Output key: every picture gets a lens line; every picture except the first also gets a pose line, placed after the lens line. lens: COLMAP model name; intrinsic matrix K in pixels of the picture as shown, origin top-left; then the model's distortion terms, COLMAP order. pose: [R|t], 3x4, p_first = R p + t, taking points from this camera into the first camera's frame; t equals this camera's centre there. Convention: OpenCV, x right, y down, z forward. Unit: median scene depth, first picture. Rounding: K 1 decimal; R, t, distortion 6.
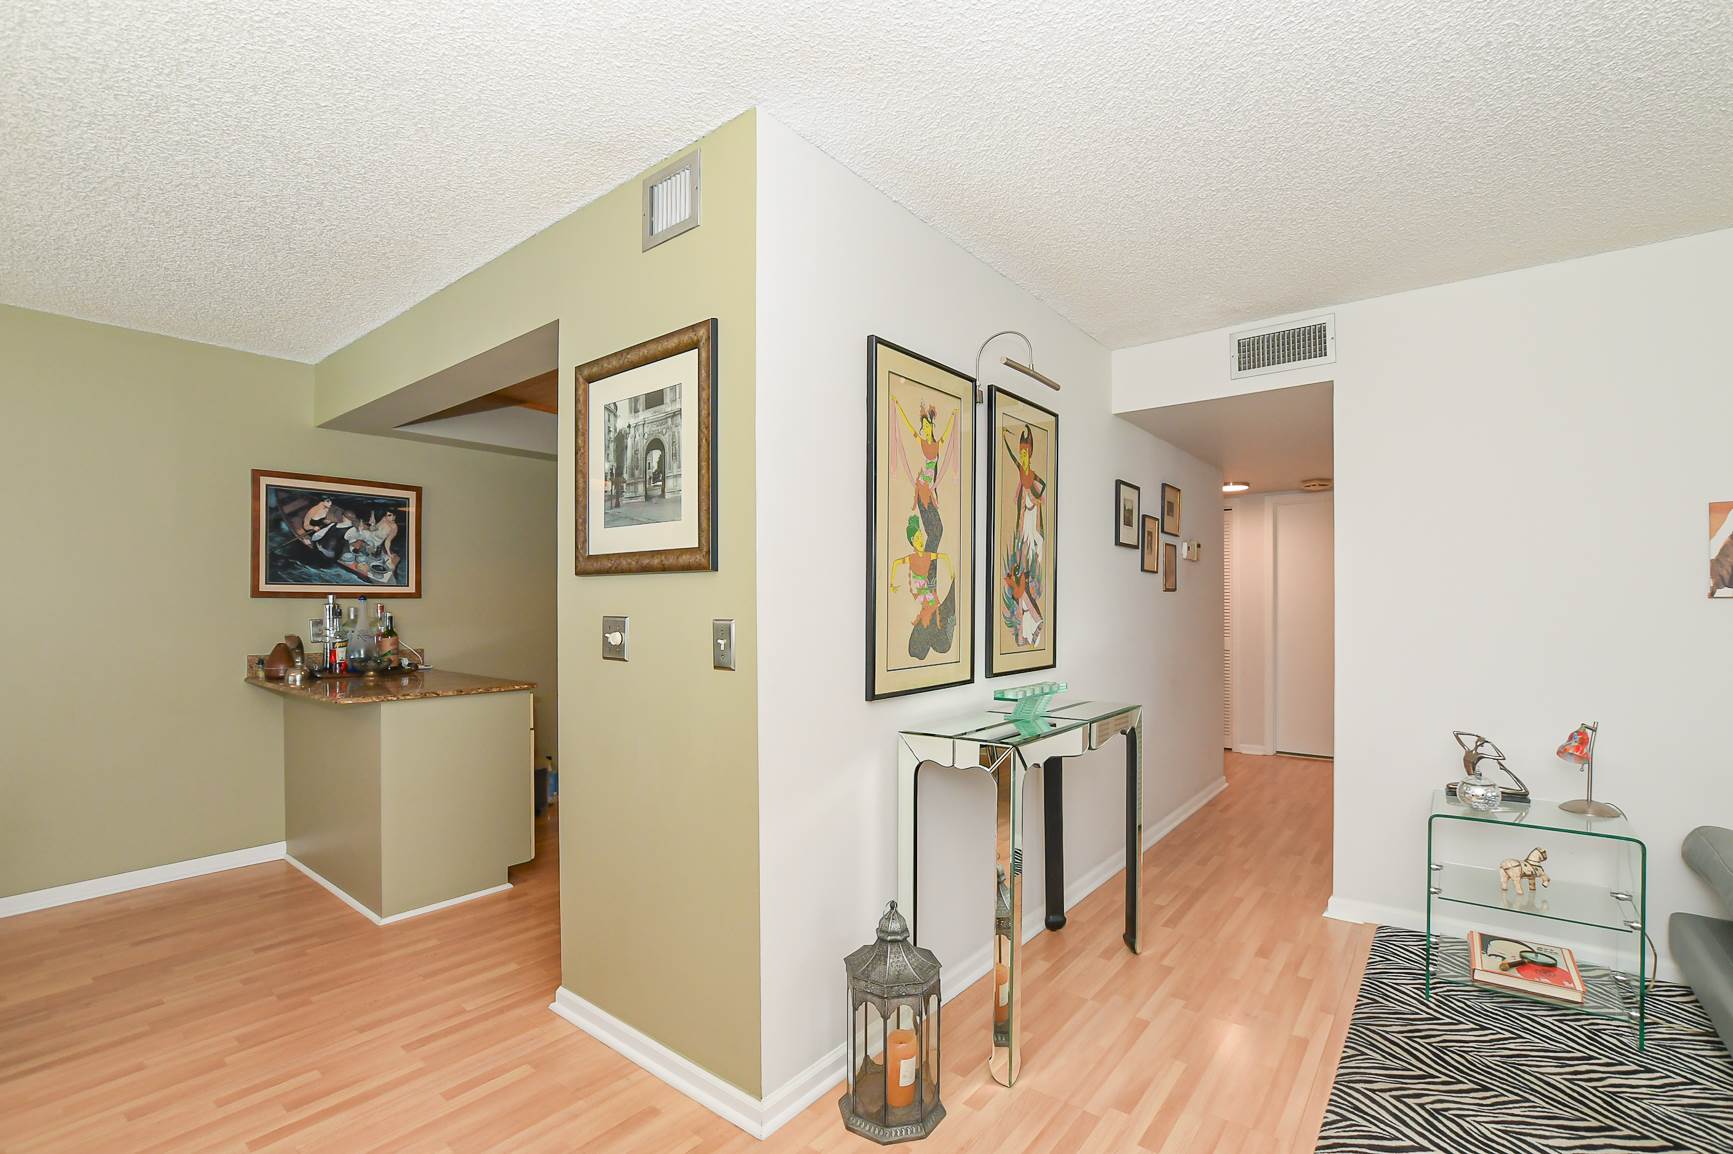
lens RADIAL K [[778.7, 0, 880.4], [0, 778.7, 601.0], [0, 0, 1]] dist [-0.032018, 0.002746]
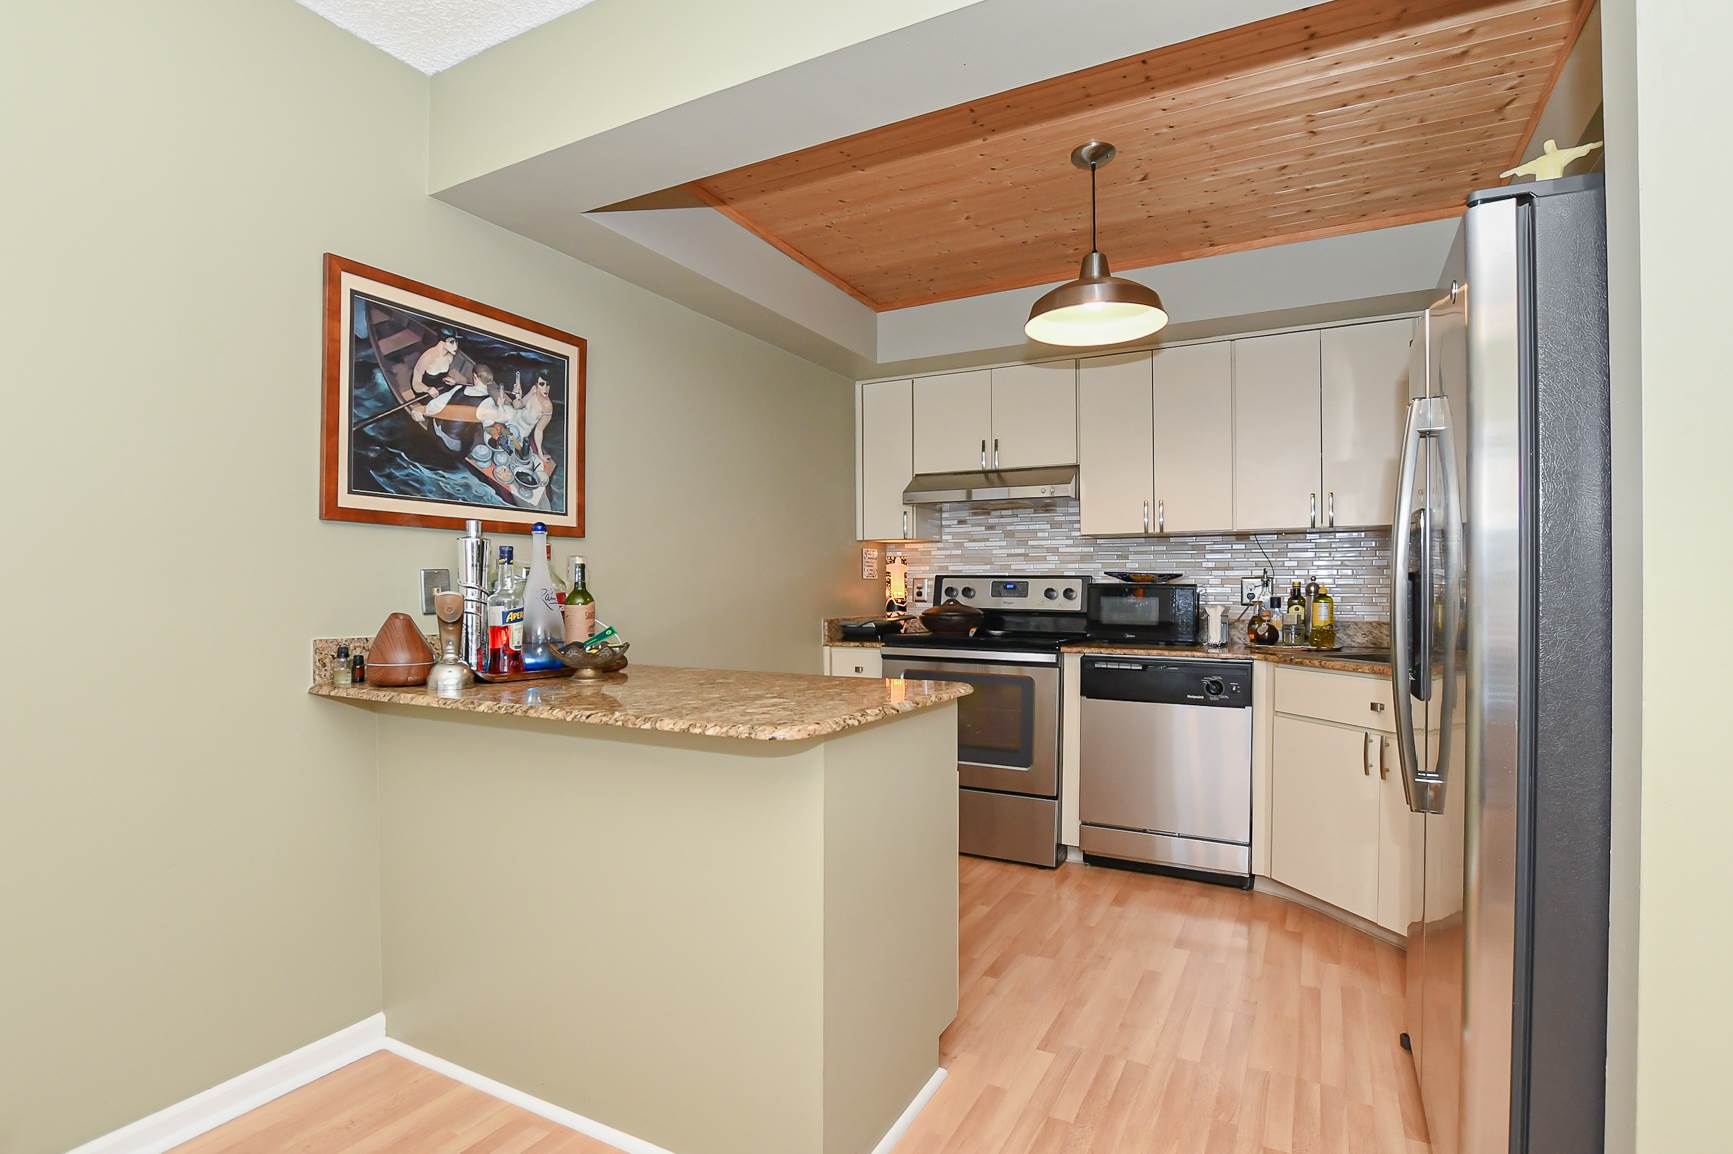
lens RADIAL K [[778.7, 0, 848.7], [0, 778.7, 584.4], [0, 0, 1]] dist [-0.032018, 0.002746]
pose [[0.979871, -0.002610, 0.199614, -0.596471], [0.003201, 0.999991, -0.002638, 0.038455], [-0.199605, 0.003224, 0.979871, 0.461982]]
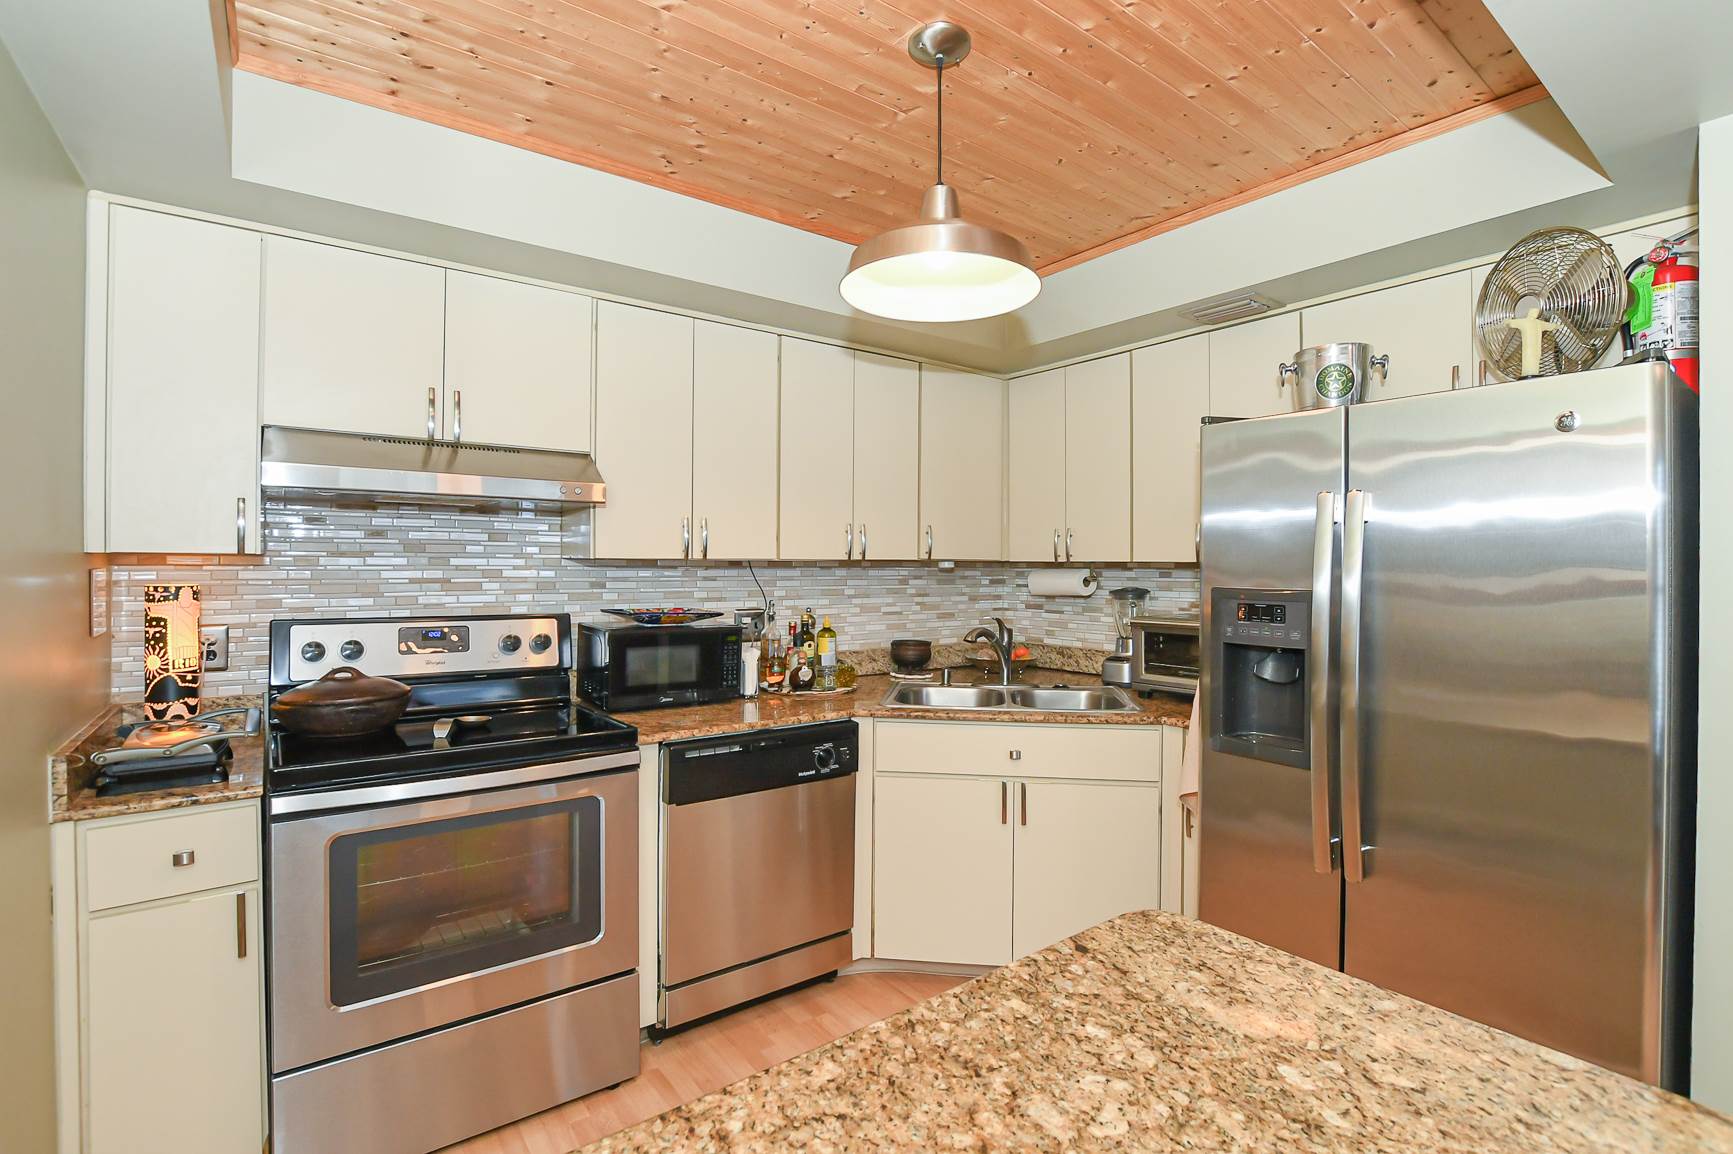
lens RADIAL K [[778.7, 0, 878.9], [0, 778.7, 566.4], [0, 0, 1]] dist [-0.032018, 0.002746]
pose [[0.234468, -0.000516, 0.972124, -0.703922], [0.000440, 1.000000, 0.000424, -0.020981], [-0.972124, 0.000328, 0.234469, 0.987223]]
